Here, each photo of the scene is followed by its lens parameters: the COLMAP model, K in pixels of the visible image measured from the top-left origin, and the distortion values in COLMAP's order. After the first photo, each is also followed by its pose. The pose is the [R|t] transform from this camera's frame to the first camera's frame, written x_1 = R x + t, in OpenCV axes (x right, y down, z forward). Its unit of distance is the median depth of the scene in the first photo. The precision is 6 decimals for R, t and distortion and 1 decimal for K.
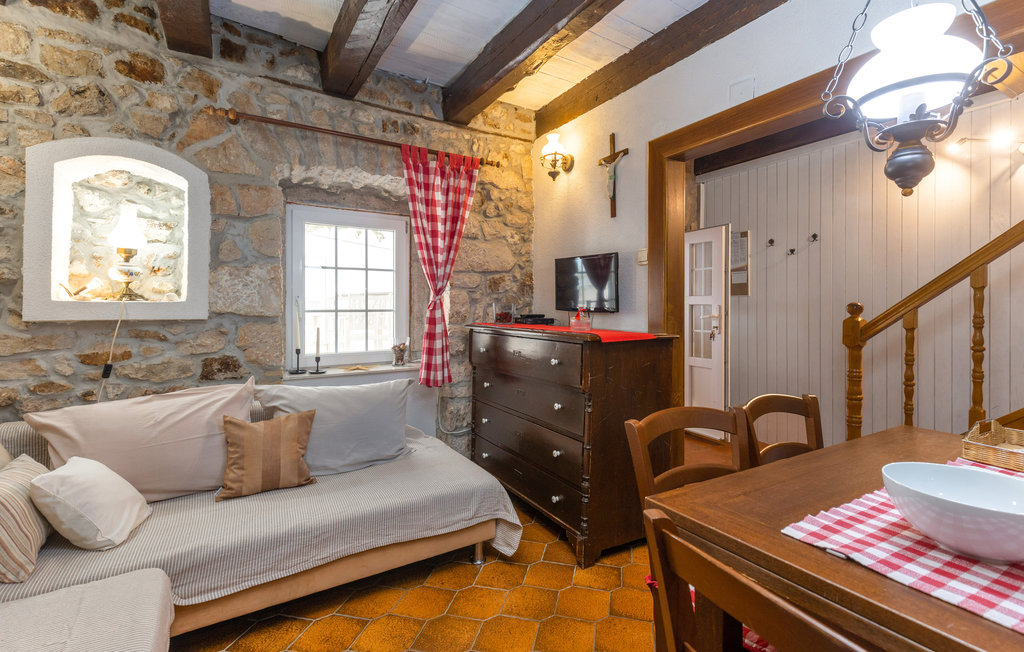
lens RADIAL K [[461.6, 0, 512.6], [0, 461.6, 305.7], [0, 0, 1]] dist [0.004906, -0.003147]
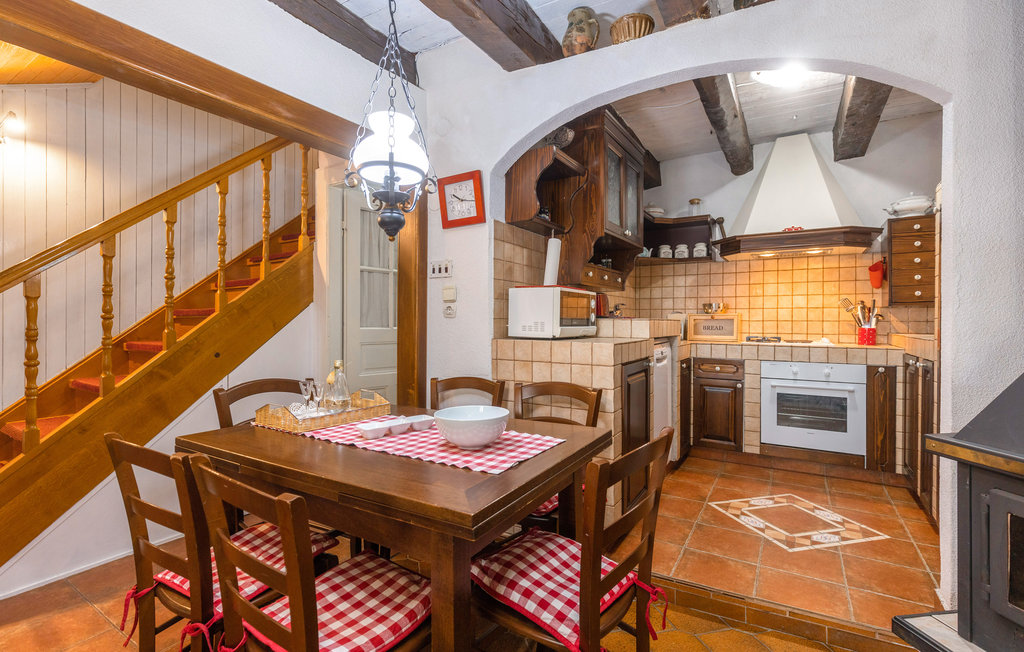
lens RADIAL K [[461.6, 0, 511.6], [0, 461.6, 323.8], [0, 0, 1]] dist [0.004906, -0.003147]
pose [[-0.456371, -0.014030, 0.889679, -0.243895], [-0.001146, 0.999884, 0.015180, -0.000521], [-0.889789, 0.005909, -0.456334, 0.553480]]
